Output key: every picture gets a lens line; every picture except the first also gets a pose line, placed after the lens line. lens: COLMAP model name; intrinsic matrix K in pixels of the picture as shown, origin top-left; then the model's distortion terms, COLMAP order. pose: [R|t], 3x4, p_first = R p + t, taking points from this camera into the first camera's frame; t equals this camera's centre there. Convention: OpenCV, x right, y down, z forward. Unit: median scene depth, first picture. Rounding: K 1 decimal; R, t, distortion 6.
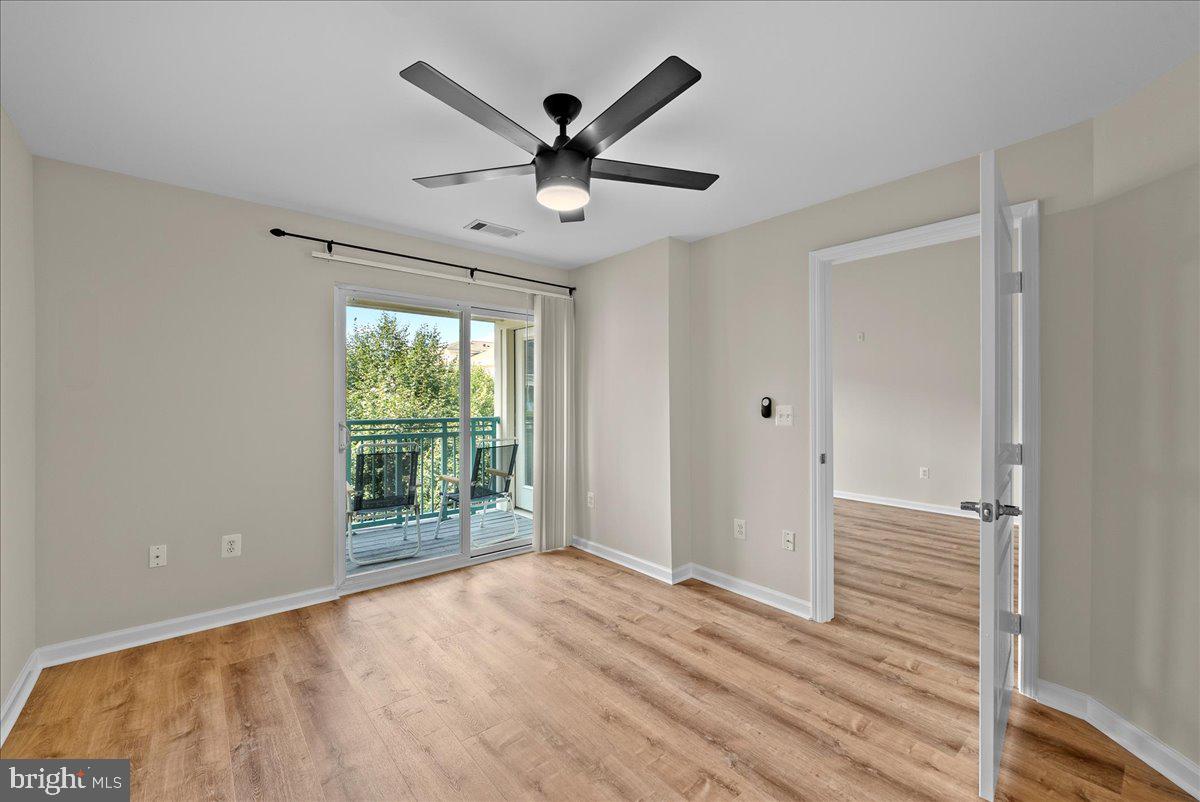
lens RADIAL K [[485.0, 0, 597.6], [0, 485.0, 402.9], [0, 0, 1]] dist [-0.000384, -0.000019]
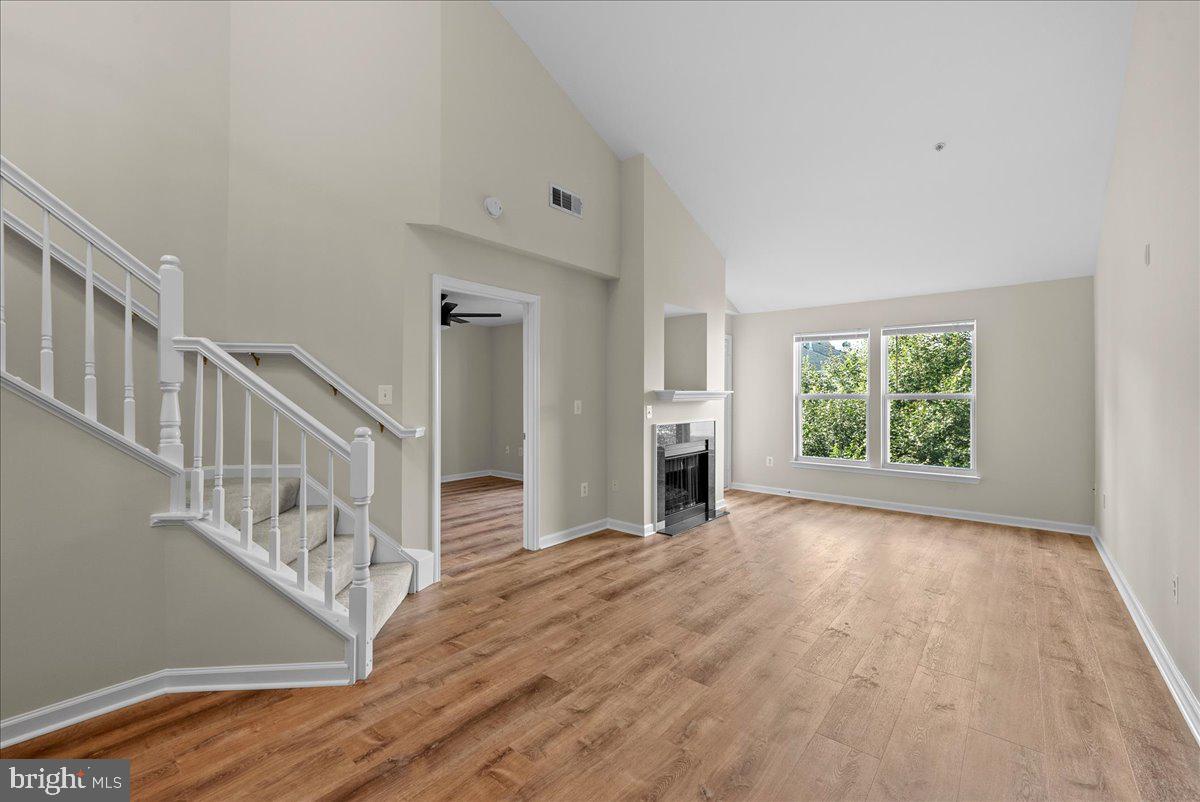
lens RADIAL K [[489.0, 0, 600.7], [0, 489.0, 393.8], [0, 0, 1]] dist [-0.001610, -0.000357]
pose [[0.162995, -0.008832, -0.986587, 1.993481], [-0.006032, 0.999932, -0.009948, -0.001017], [0.986608, 0.007573, 0.162931, 0.993799]]
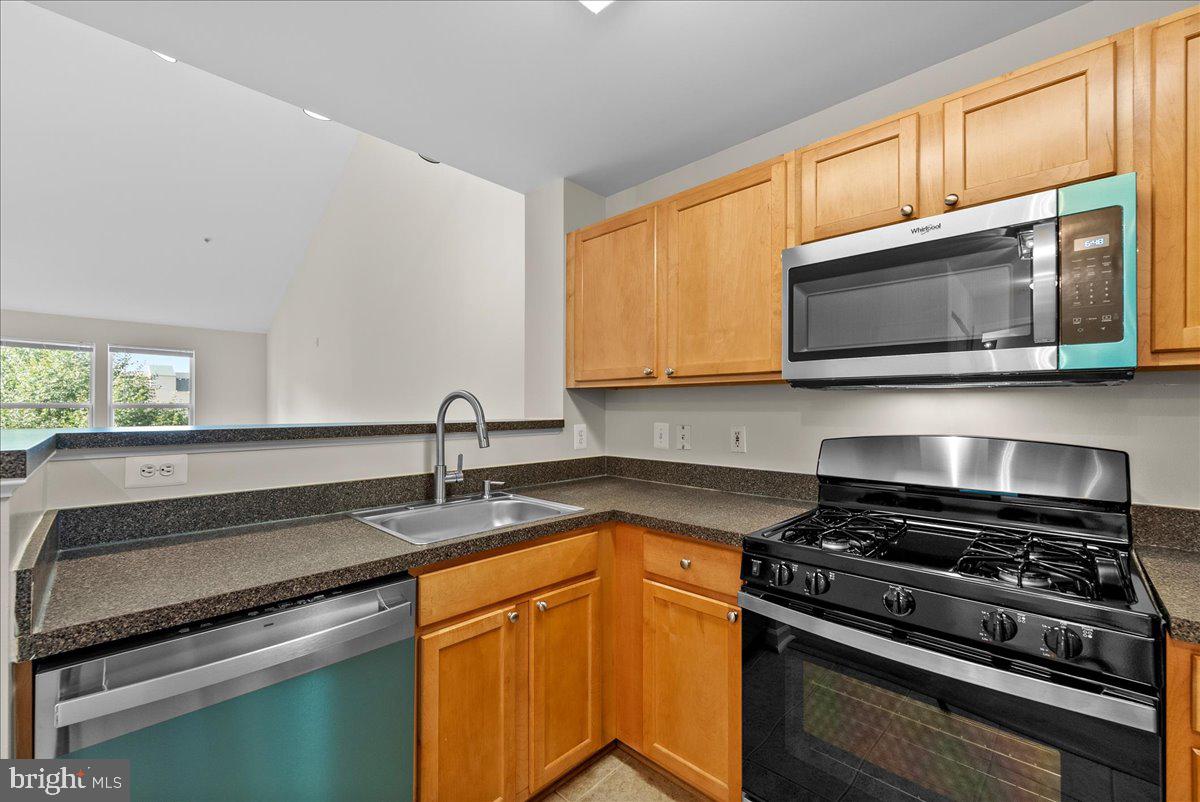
lens RADIAL K [[485.0, 0, 597.6], [0, 485.0, 402.9], [0, 0, 1]] dist [-0.000384, -0.000019]
pose [[0.994367, 0.001112, 0.105988, 2.216679], [0.000315, 0.999910, -0.013449, 0.001065], [-0.105993, 0.013407, 0.994276, -0.030155]]
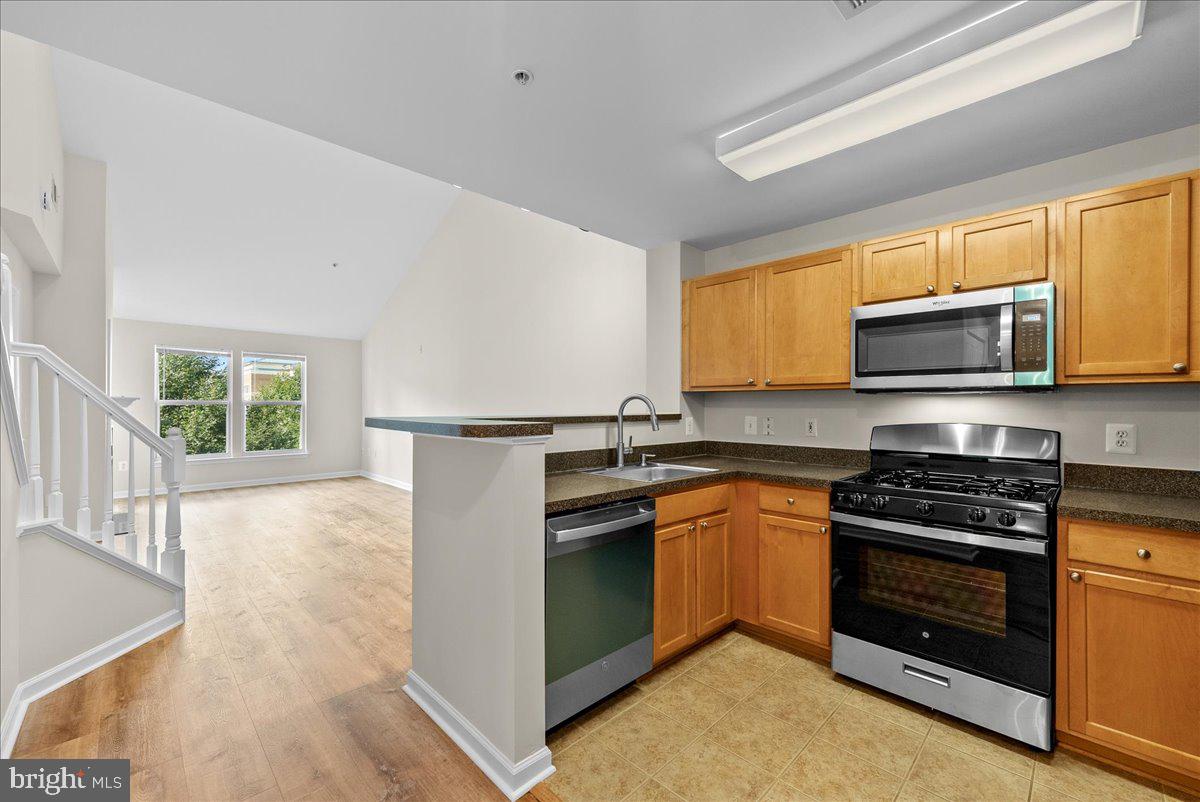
lens RADIAL K [[485.0, 0, 597.6], [0, 485.0, 402.9], [0, 0, 1]] dist [-0.000384, -0.000019]
pose [[0.997347, 0.002443, 0.072753, 1.948478], [-0.001833, 0.999963, -0.008445, 0.002210], [-0.072771, 0.008289, 0.997314, -0.366635]]
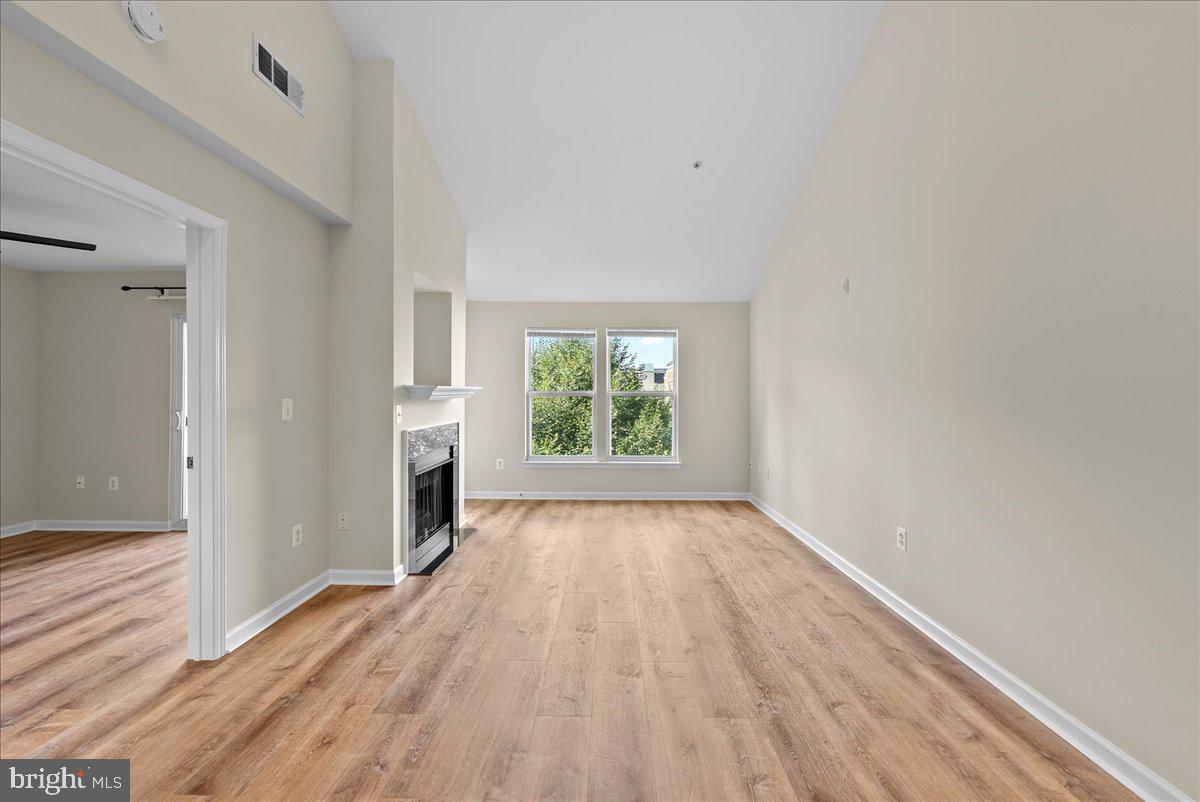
lens RADIAL K [[489.0, 0, 600.7], [0, 489.0, 393.8], [0, 0, 1]] dist [-0.001610, -0.000357]
pose [[0.754016, -0.003016, -0.656849, 1.567165], [-0.002975, 0.999964, -0.008006, 0.000275], [0.656850, 0.007990, 0.753979, 0.835085]]
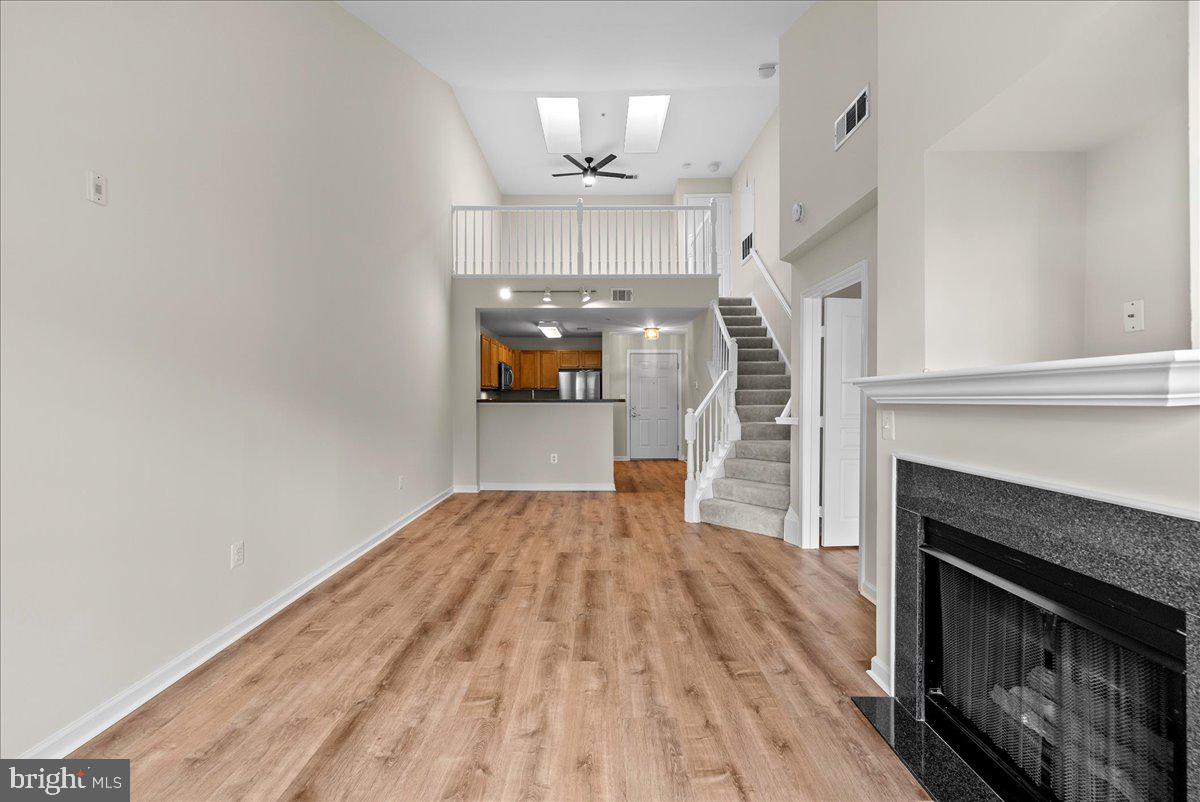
lens RADIAL K [[485.0, 0, 597.6], [0, 485.0, 402.9], [0, 0, 1]] dist [-0.000384, -0.000019]
pose [[-0.763923, -0.010475, 0.645222, 0.243469], [0.003926, 0.999774, 0.020879, -0.009419], [-0.645295, 0.018483, -0.763710, 2.296688]]
